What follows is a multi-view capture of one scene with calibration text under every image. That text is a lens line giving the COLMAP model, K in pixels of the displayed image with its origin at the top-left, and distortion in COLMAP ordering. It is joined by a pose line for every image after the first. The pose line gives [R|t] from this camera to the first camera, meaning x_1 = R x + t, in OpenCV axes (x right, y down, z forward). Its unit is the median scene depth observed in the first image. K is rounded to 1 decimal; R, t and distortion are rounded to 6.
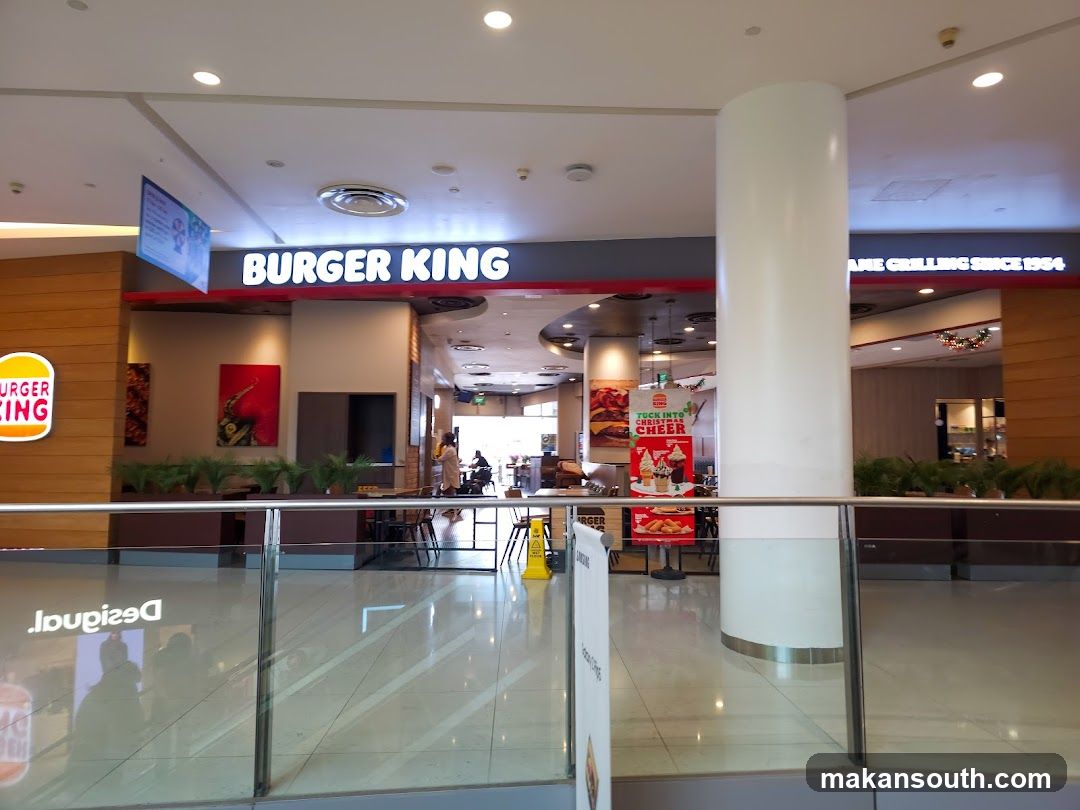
lens RADIAL K [[782.3, 0, 540.0], [0, 782.3, 405.0], [0, 0, 1]] dist [0.000196, 0.000031]
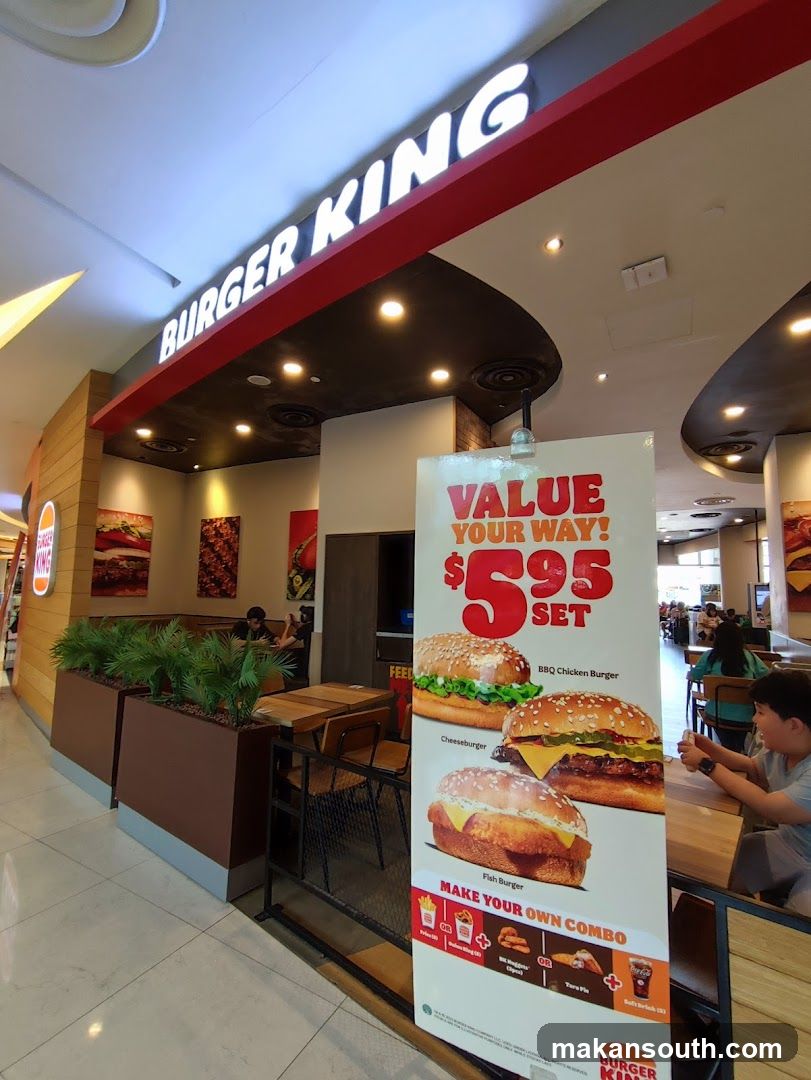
lens RADIAL K [[485.5, 0, 405.5], [0, 485.5, 540.0], [0, 0, 1]] dist [-0.000317, -0.000023]
pose [[0.852290, -0.040671, -0.521485, 0.009556], [0.017656, 0.998641, -0.049029, 0.011185], [0.522771, 0.032579, 0.851850, 0.526811]]
